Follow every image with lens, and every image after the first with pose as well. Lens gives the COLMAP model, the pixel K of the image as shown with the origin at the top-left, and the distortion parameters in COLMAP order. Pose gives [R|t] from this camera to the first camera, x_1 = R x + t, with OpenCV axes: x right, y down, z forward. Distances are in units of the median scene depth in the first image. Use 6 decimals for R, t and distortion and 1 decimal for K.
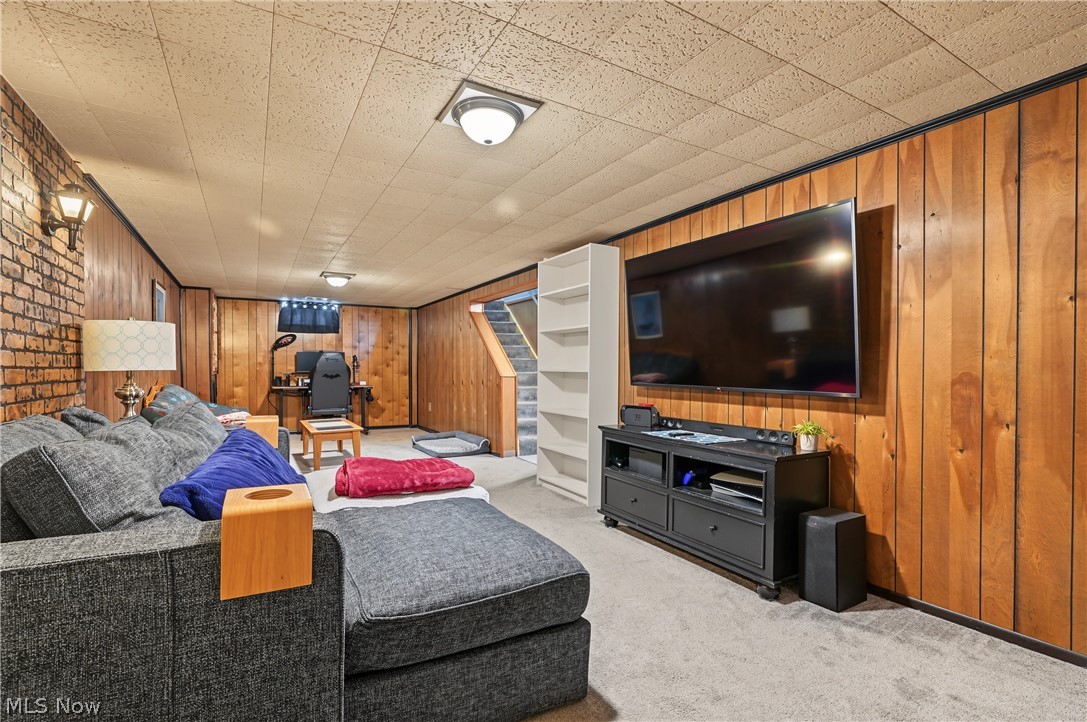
lens RADIAL K [[496.8, 0, 543.5], [0, 496.8, 366.5], [0, 0, 1]] dist [-0.012970, 0.002937]
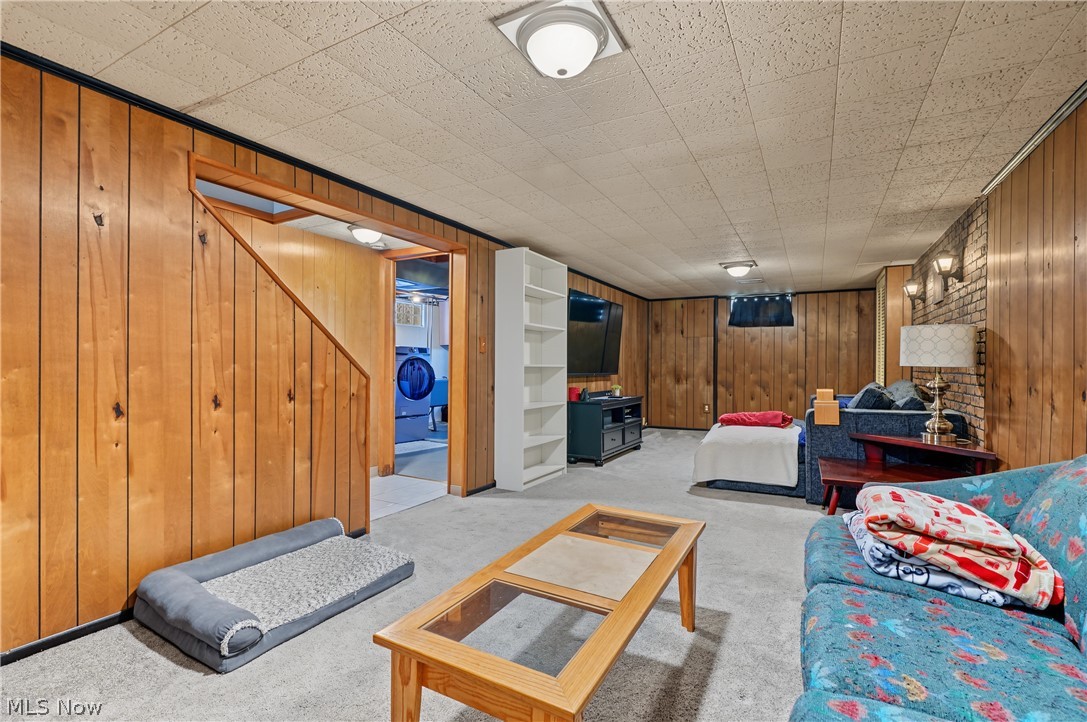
lens RADIAL K [[496.8, 0, 543.2], [0, 496.8, 365.8], [0, 0, 1]] dist [-0.012970, 0.002937]
pose [[-0.513534, -0.003947, 0.858060, -1.220711], [-0.001719, 0.999992, 0.003571, 0.002582], [-0.858068, 0.000359, -0.513536, 2.177471]]
